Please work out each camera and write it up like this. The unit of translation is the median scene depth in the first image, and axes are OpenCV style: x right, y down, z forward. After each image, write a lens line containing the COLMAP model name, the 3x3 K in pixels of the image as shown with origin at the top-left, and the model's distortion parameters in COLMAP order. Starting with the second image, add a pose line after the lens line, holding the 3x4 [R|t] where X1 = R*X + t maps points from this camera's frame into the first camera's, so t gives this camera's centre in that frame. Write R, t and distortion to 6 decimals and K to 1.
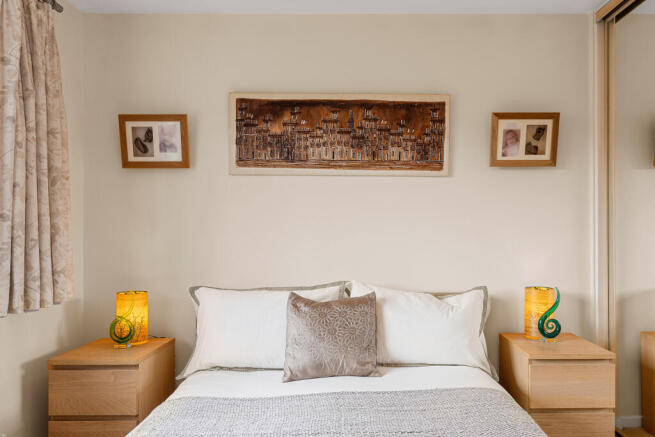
lens RADIAL K [[504.3, 0, 327.3], [0, 504.3, 222.8], [0, 0, 1]] dist [-0.006471, 0.004366]
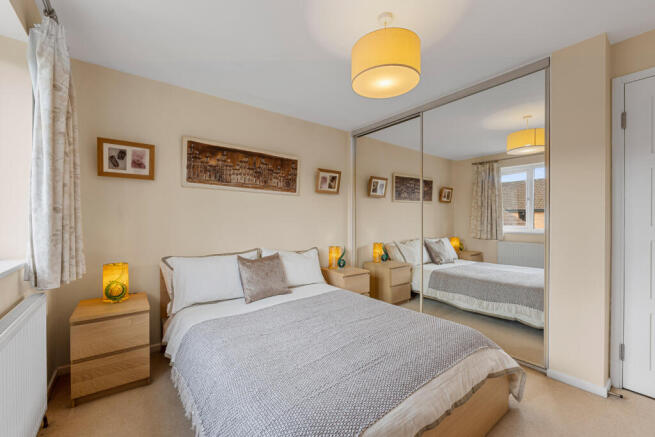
lens RADIAL K [[268.6, 0, 327.5], [0, 268.6, 217.8], [0, 0, 1]] dist [-0.010205, -0.000582]
pose [[0.801761, 0.011857, 0.597527, -0.338273], [-0.012141, 0.999920, -0.003552, 0.001881], [-0.597521, -0.004407, 0.801841, 0.033094]]
